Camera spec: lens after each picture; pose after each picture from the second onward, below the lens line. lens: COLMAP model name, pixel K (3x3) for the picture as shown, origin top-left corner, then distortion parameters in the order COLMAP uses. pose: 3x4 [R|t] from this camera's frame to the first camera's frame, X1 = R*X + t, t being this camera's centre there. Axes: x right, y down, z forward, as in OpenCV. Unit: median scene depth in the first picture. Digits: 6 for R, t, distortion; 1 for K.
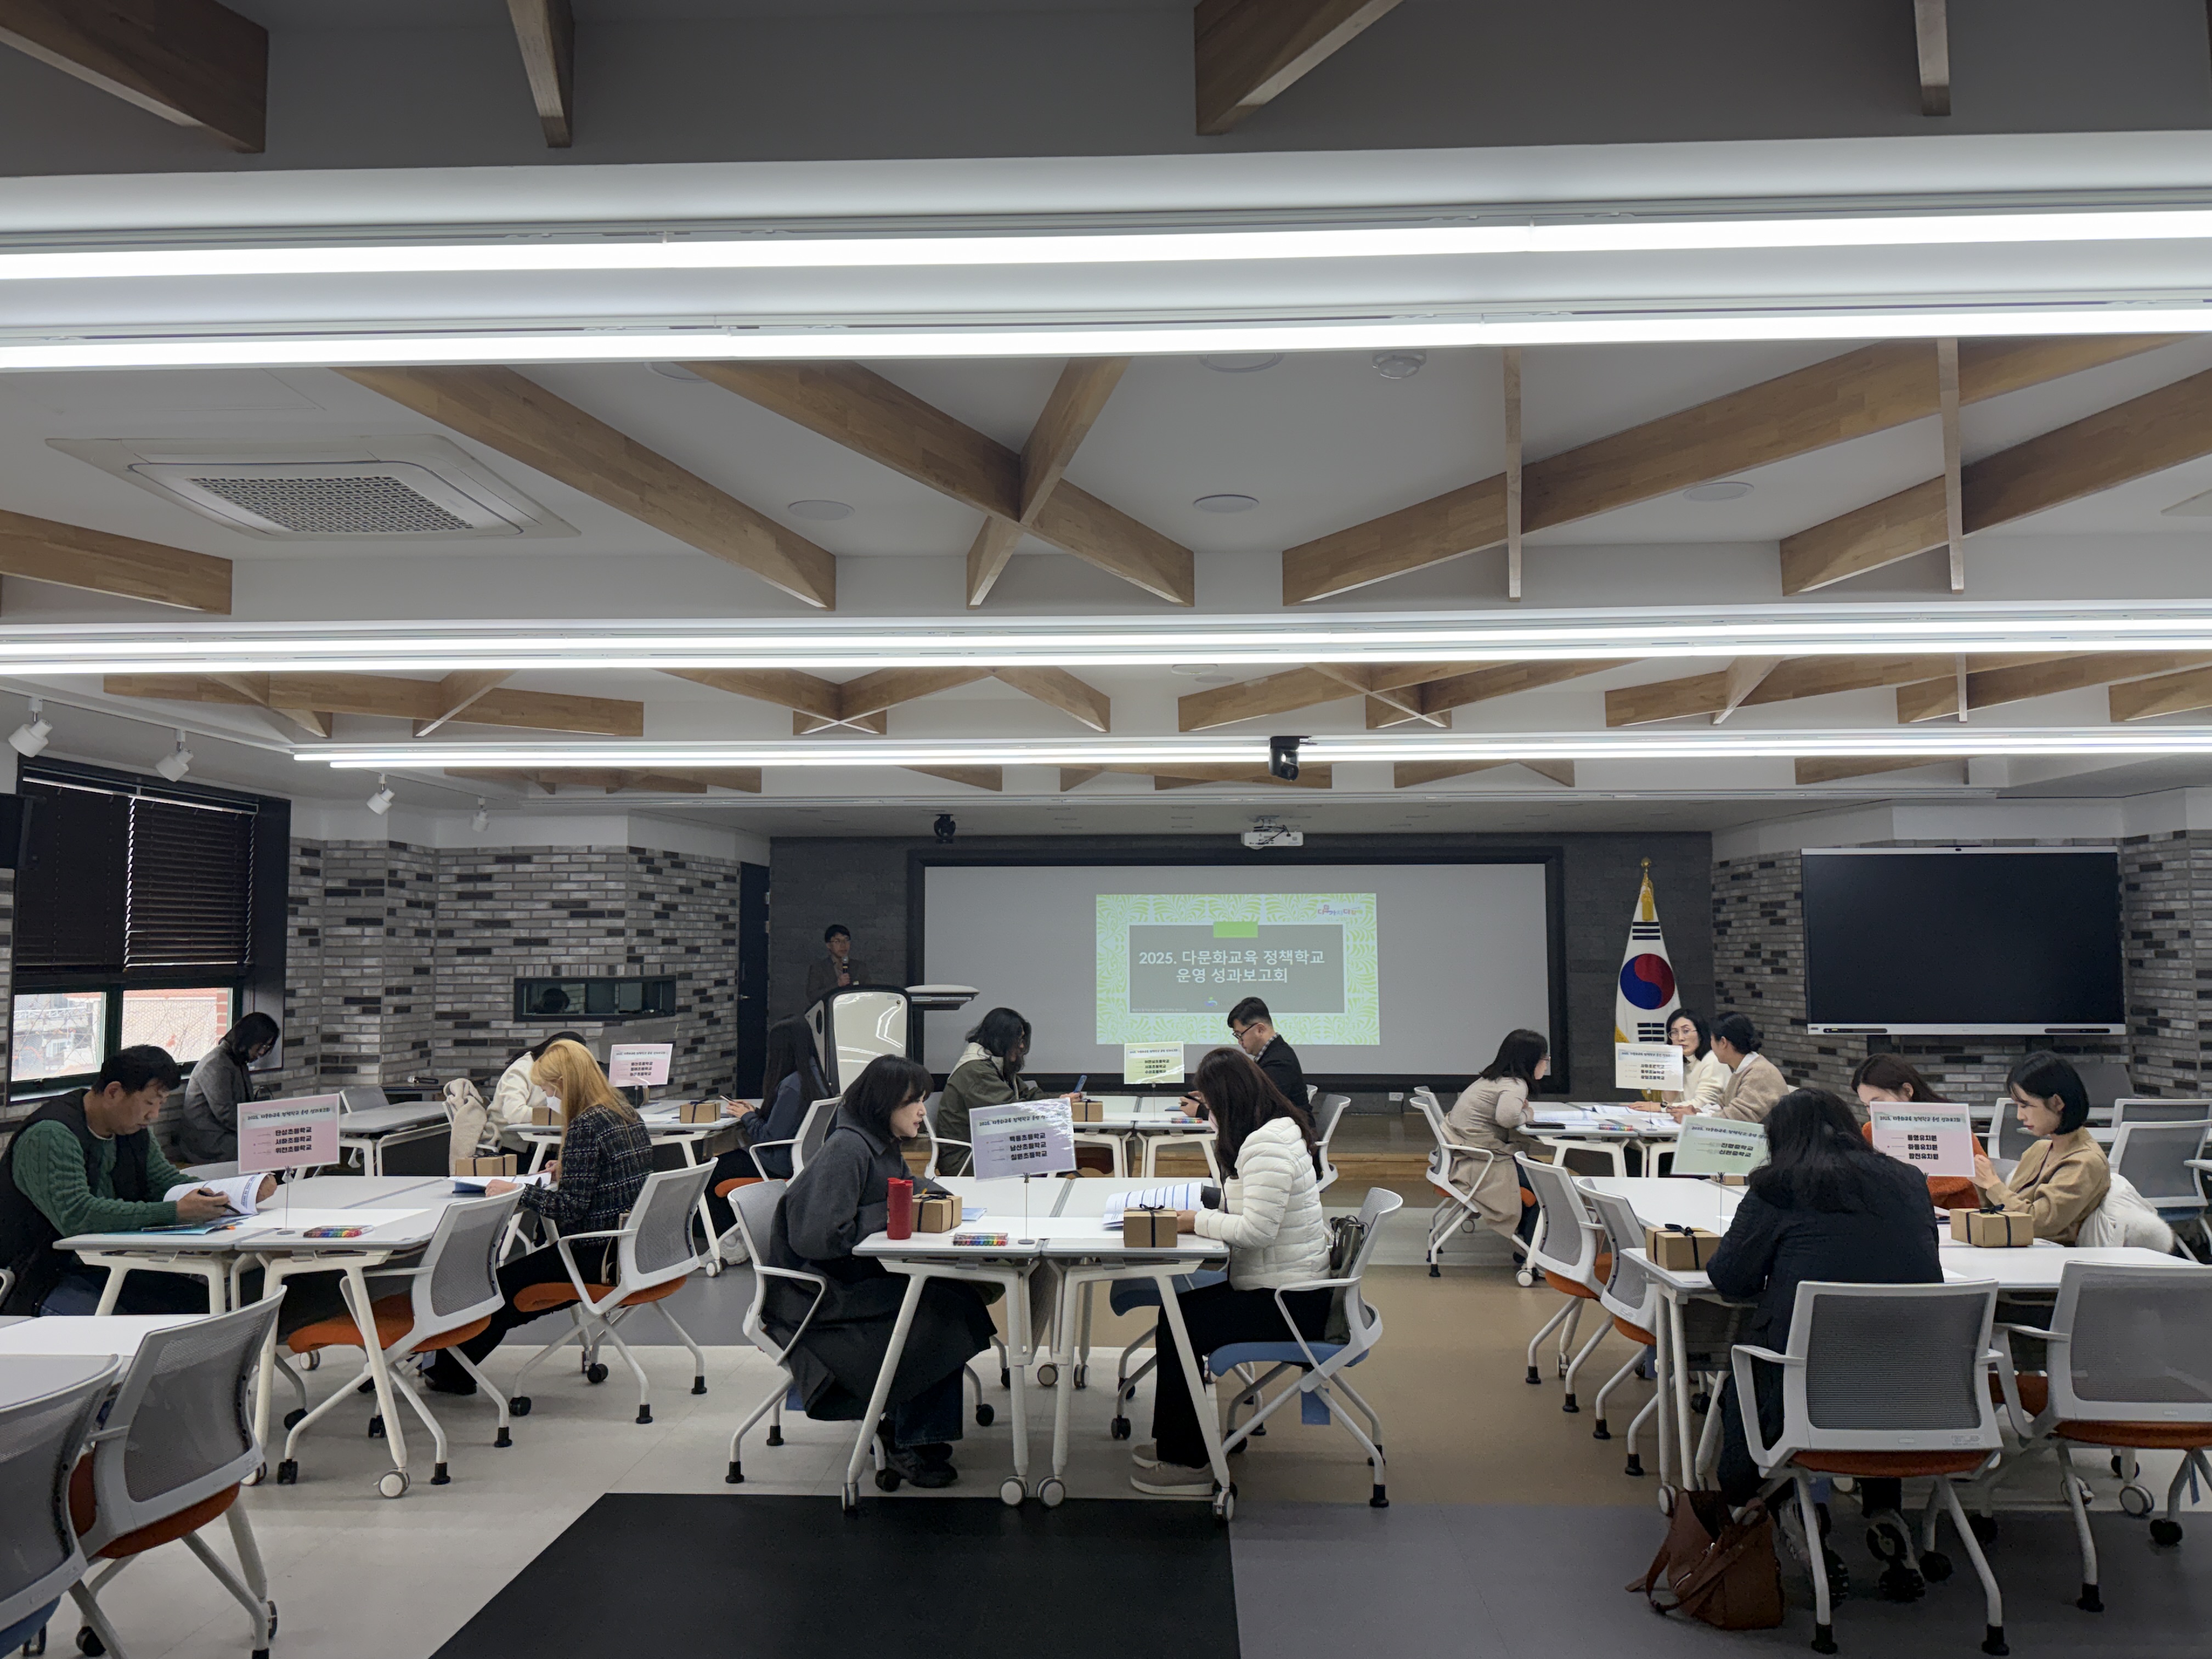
lens RADIAL K [[1643.2, 0, 1110.5], [0, 1643.2, 839.0], [0, 0, 1]] dist [0.217317, -0.454153]
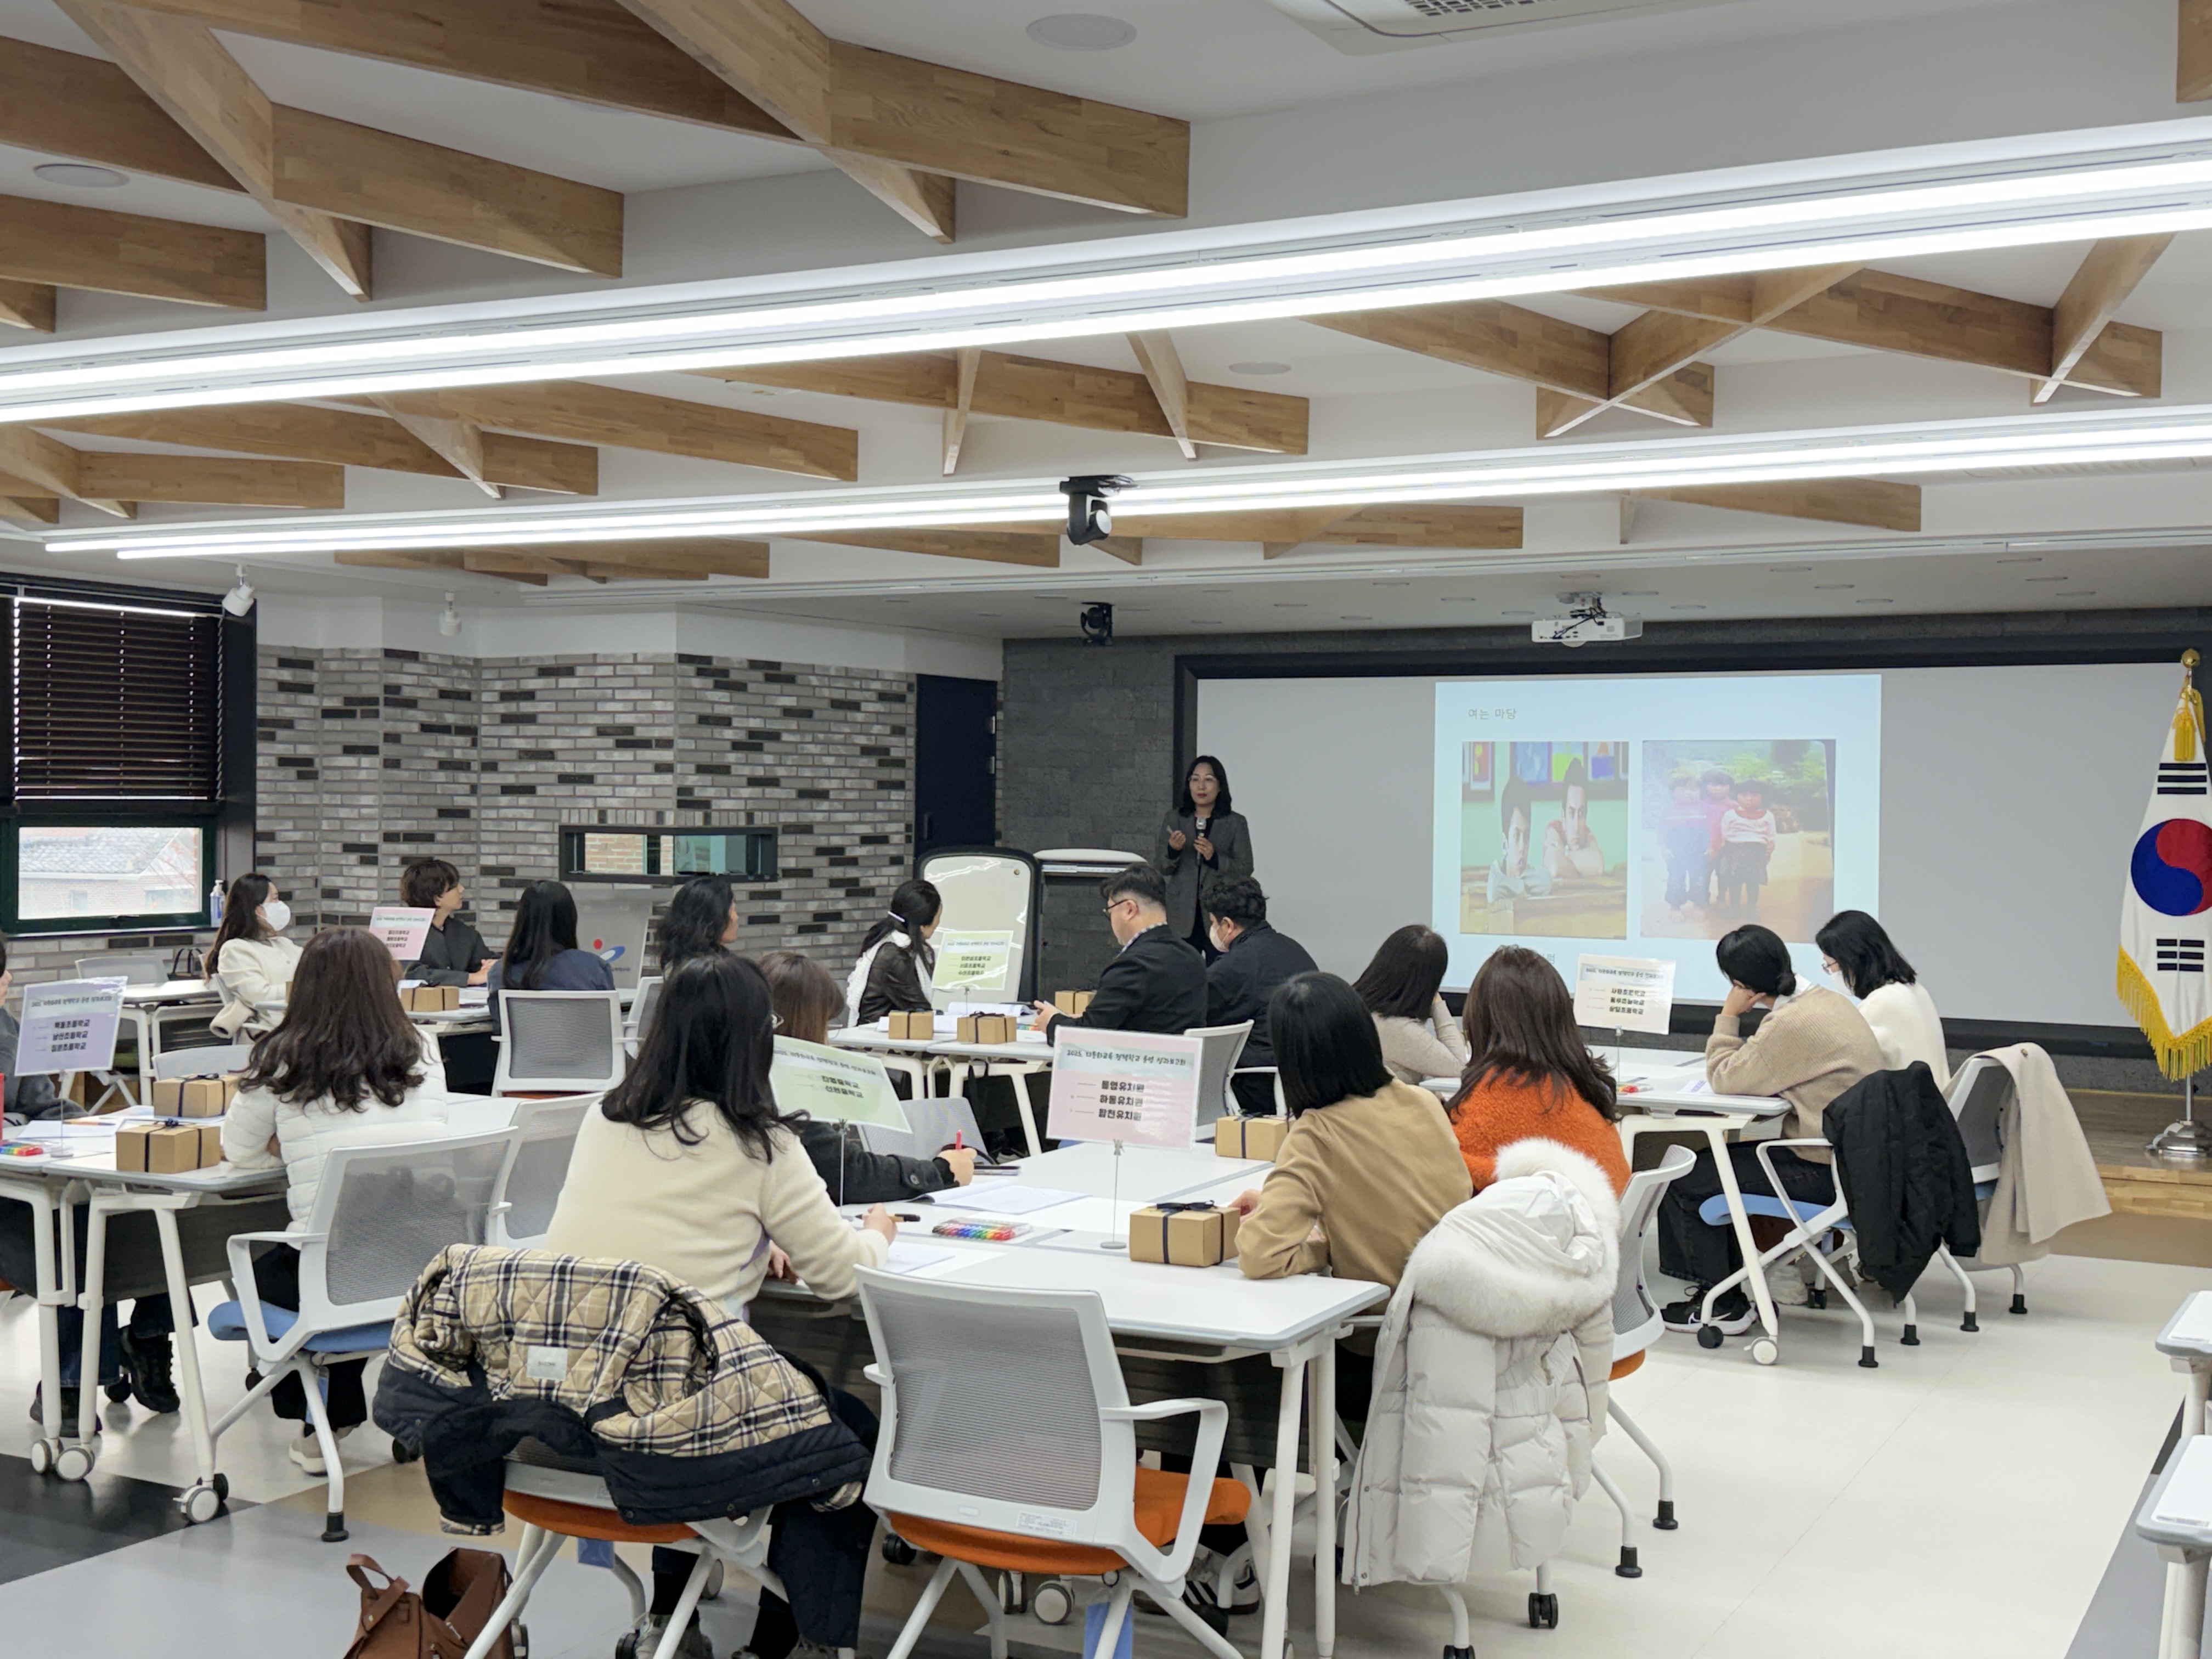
lens RADIAL K [[2509.6, 0, 1106.0], [0, 2509.6, 829.5], [0, 0, 1]] dist [0.161754, -0.257189]
pose [[0.902045, 0.018702, -0.431237, 0.375079], [0.013761, 0.997307, 0.072036, 0.004299], [0.431423, -0.070914, 0.899358, 0.058773]]
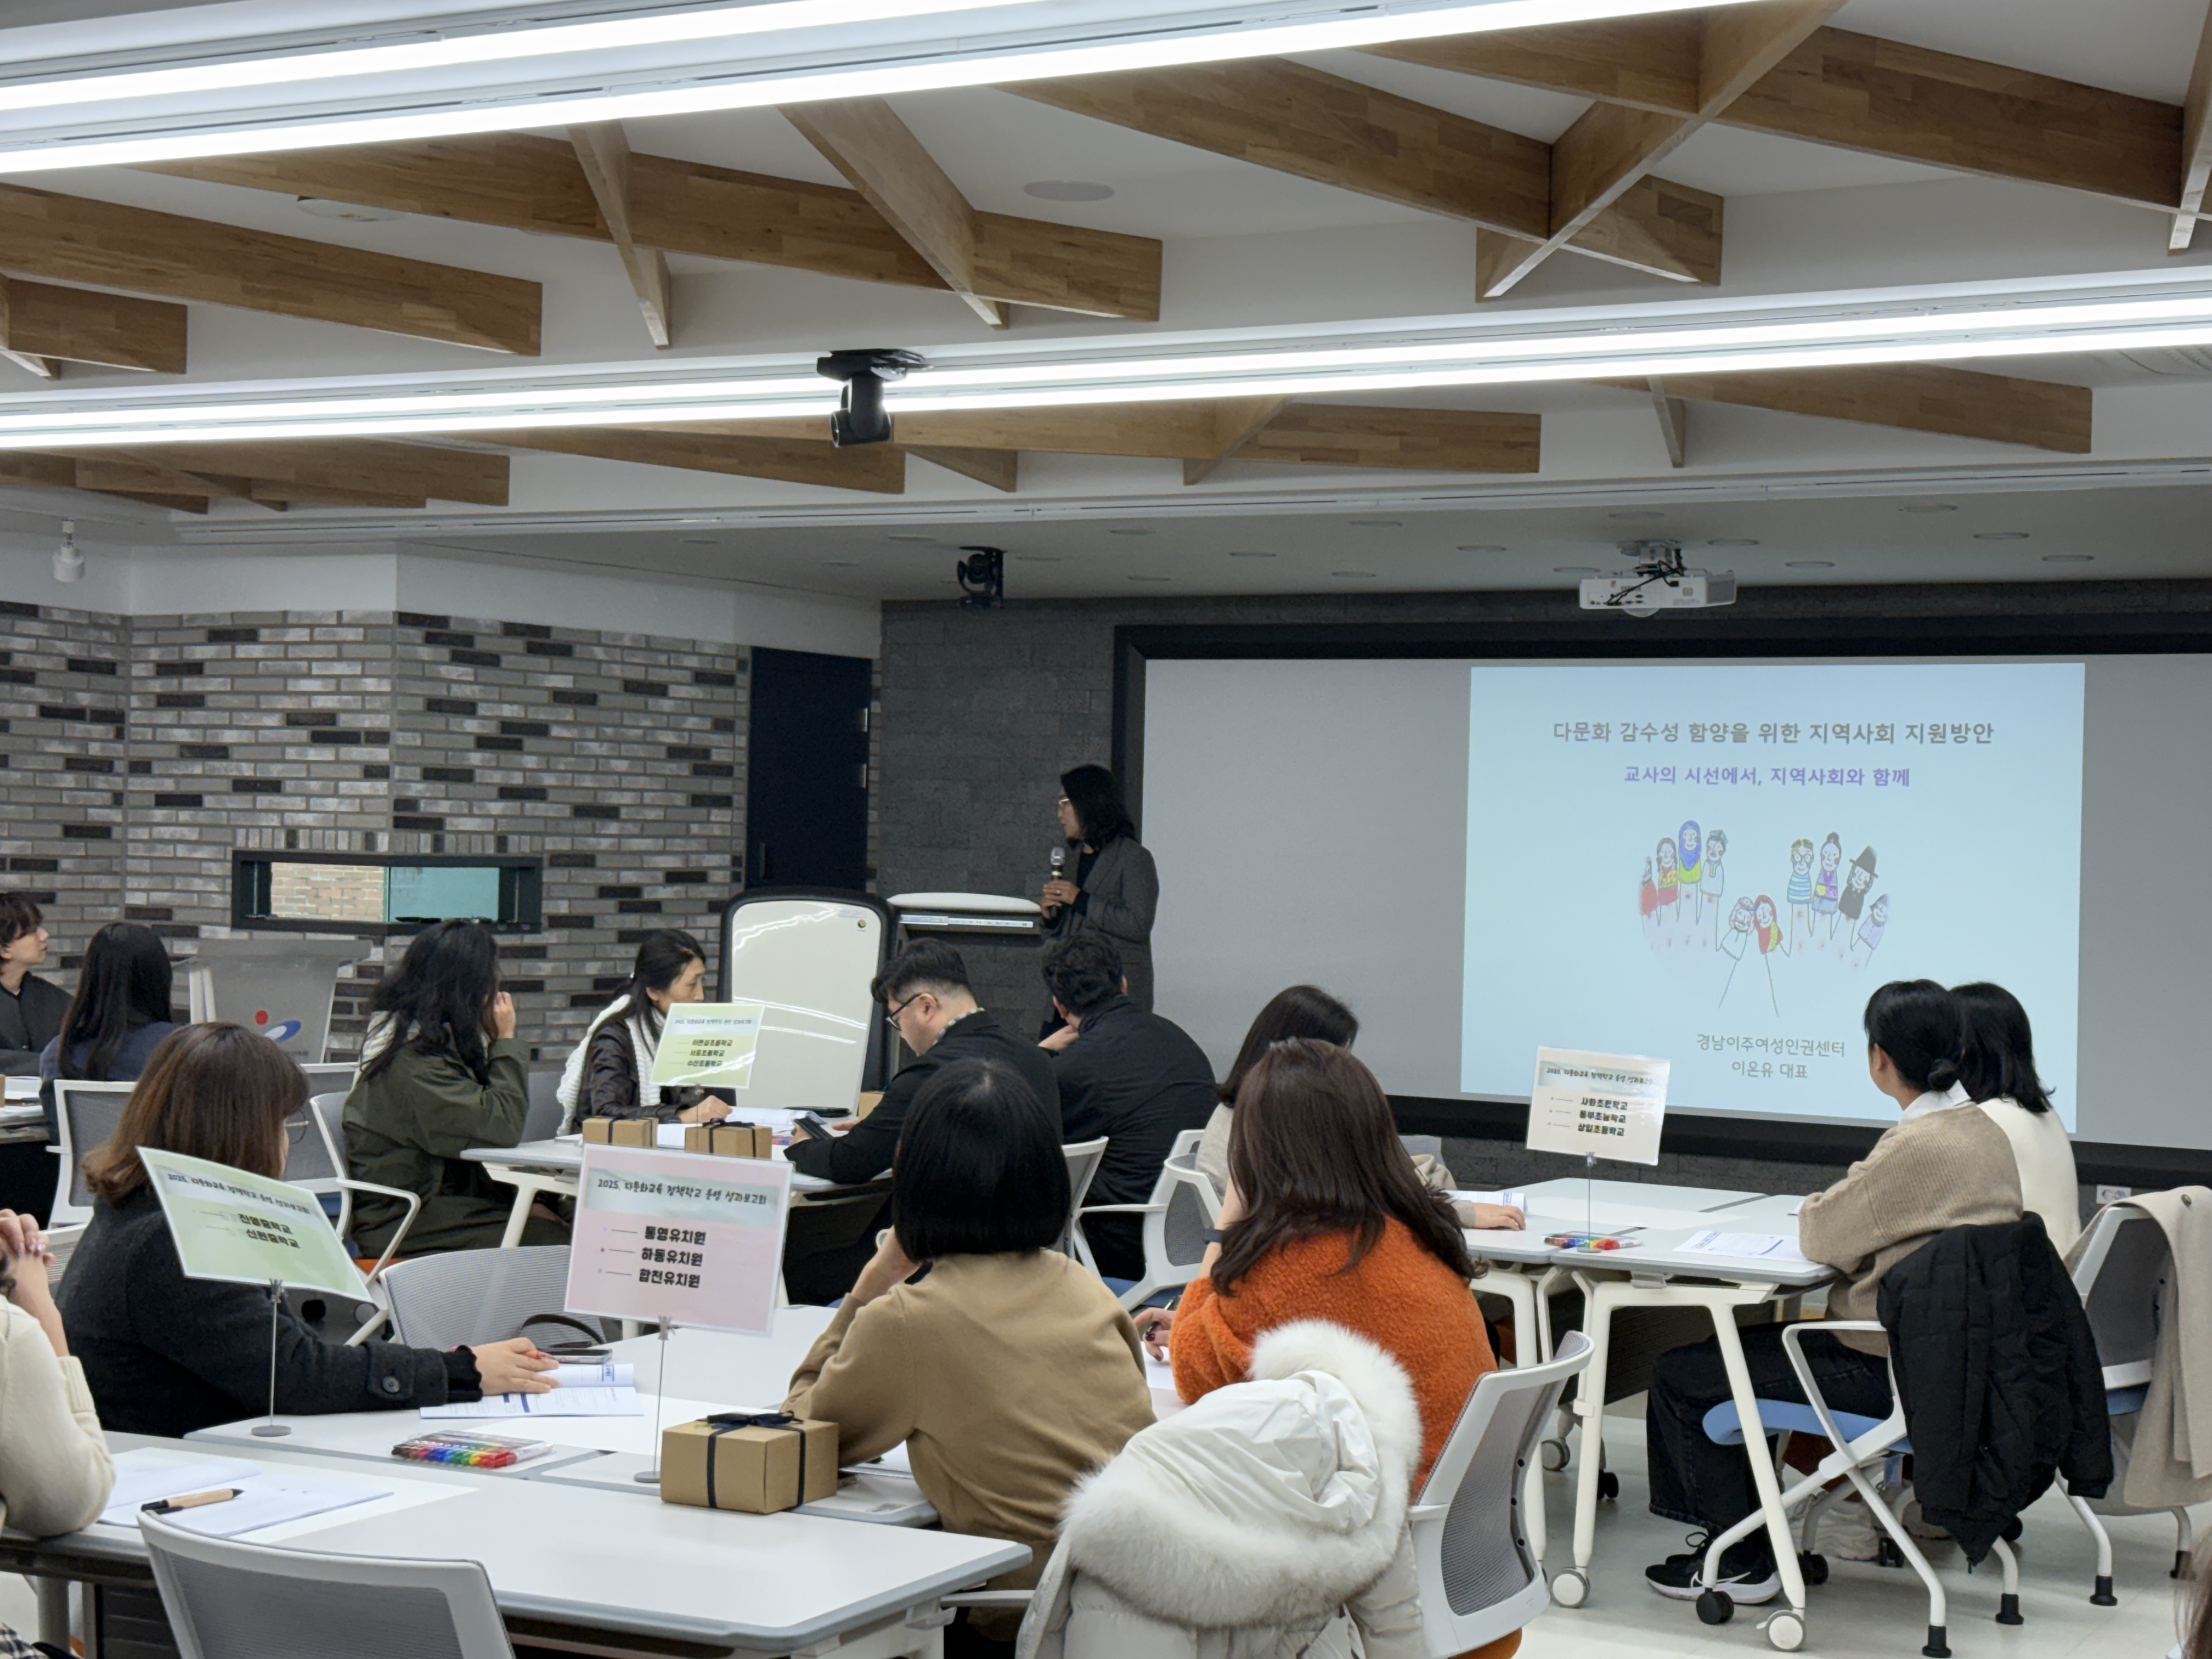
lens RADIAL K [[3385.9, 0, 1111.7], [0, 3385.9, 830.5], [0, 0, 1]] dist [0.153431, -0.169680]
pose [[0.895197, 0.024784, -0.444981, 0.405033], [0.001458, 0.998284, 0.058535, 0.010766], [0.445668, -0.053050, 0.893625, 0.121287]]
